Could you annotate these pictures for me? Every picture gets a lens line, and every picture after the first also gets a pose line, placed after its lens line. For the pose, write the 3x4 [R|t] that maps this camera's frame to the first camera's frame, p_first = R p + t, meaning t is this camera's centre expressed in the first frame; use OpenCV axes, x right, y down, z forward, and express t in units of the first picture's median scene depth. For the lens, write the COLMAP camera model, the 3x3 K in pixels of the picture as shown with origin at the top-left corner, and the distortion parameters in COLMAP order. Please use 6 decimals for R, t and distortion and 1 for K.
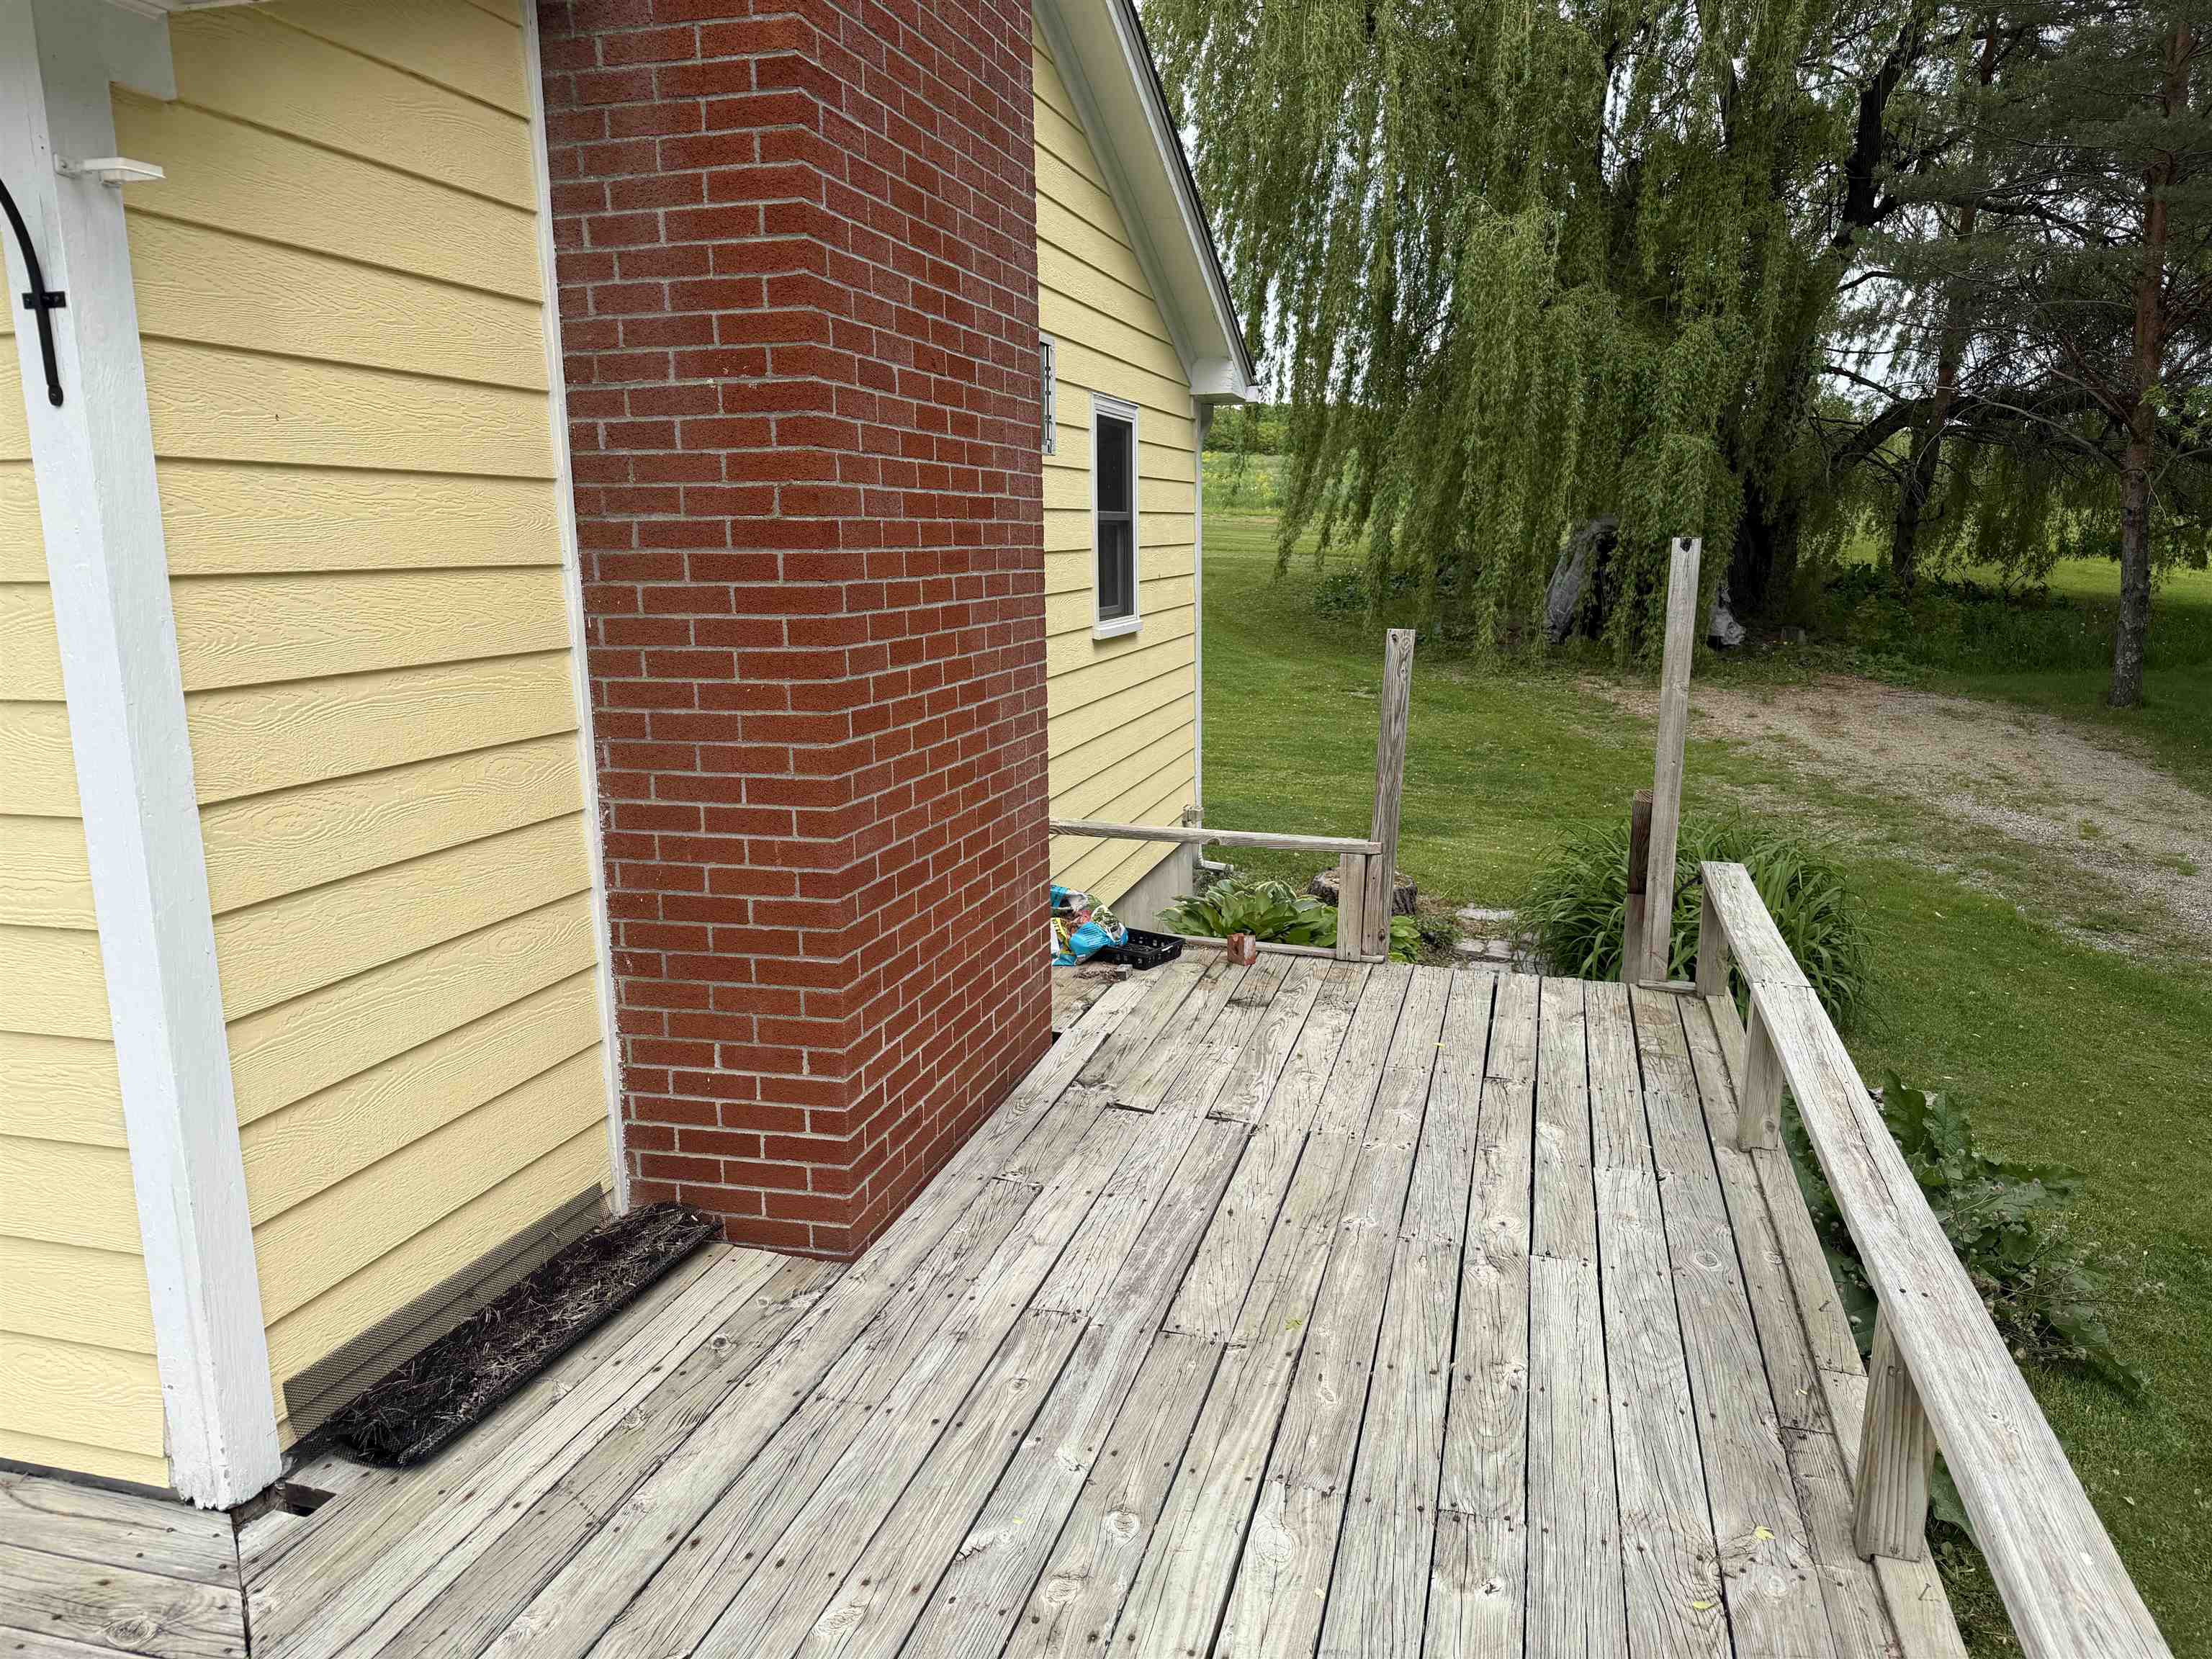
lens RADIAL K [[1554.2, 0, 1111.7], [0, 1554.2, 831.5], [0, 0, 1]] dist [0.028839, -0.000196]
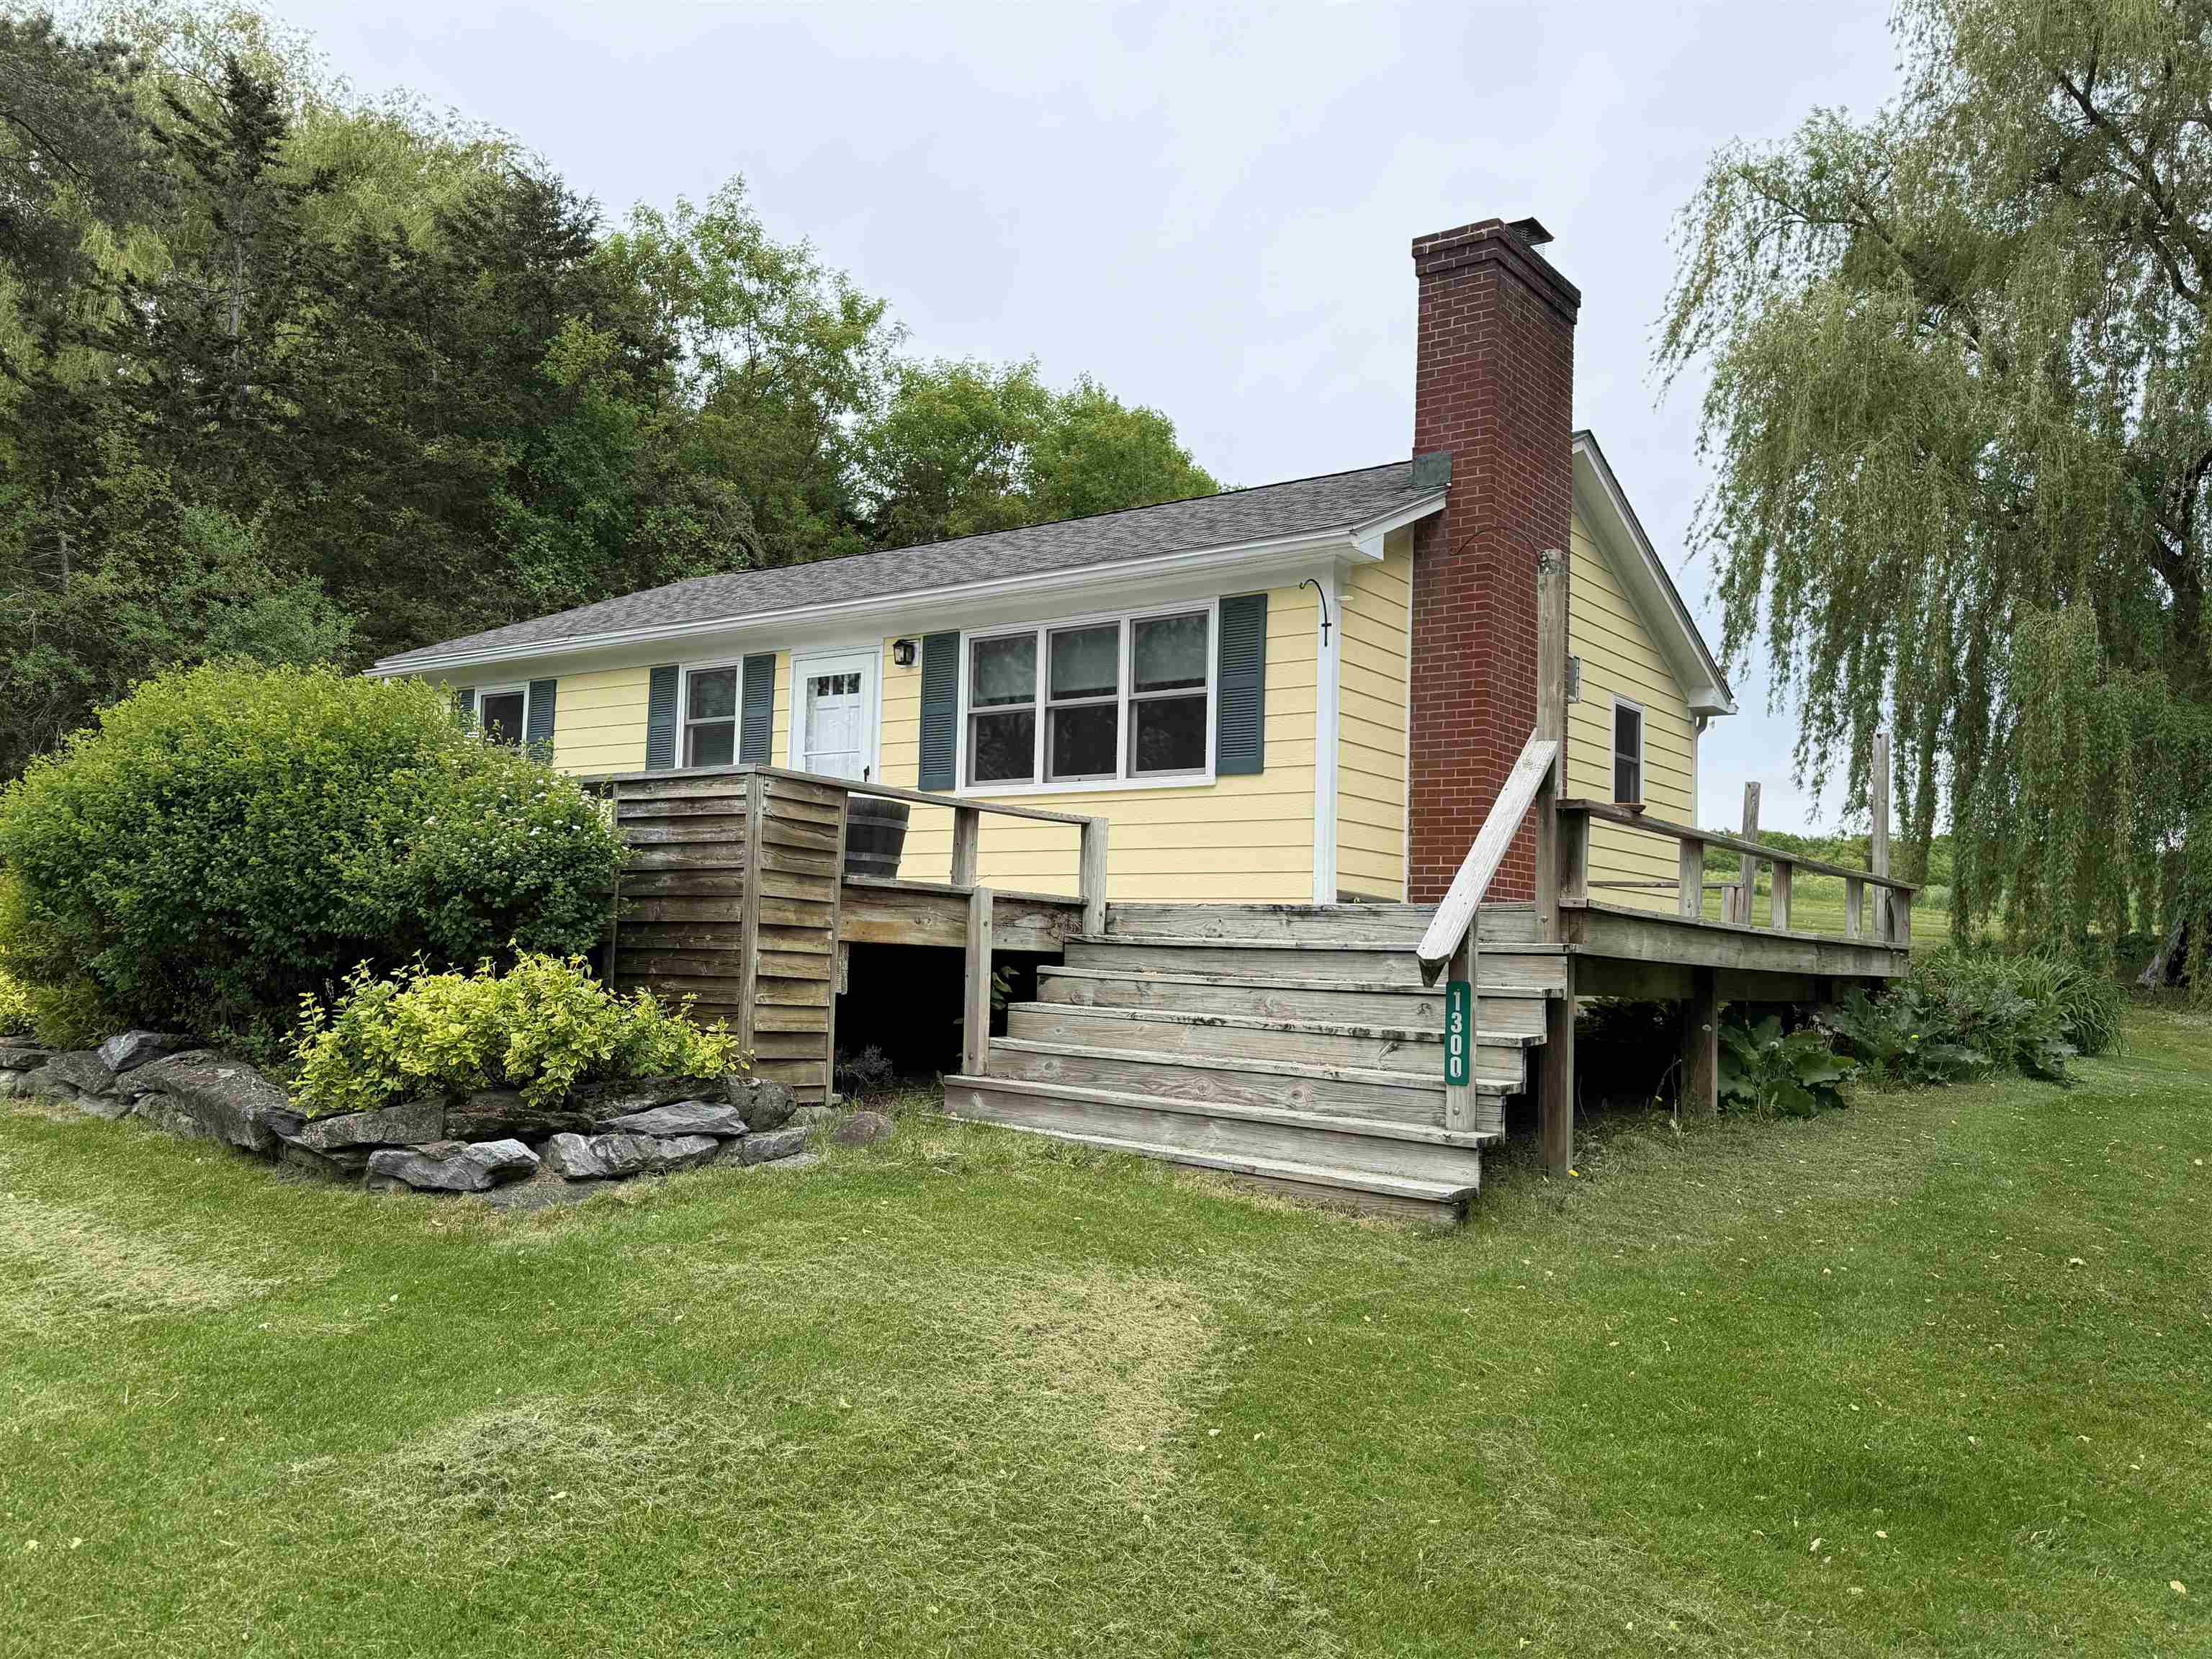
lens RADIAL K [[1754.4, 0, 1106.3], [0, 1754.4, 834.9], [0, 0, 1]] dist [0.048853, -0.000925]
pose [[0.934705, 0.016007, -0.355064, 0.360724], [-0.110038, 0.962937, -0.246262, 1.018158], [0.337962, 0.269252, 0.901823, -2.361126]]
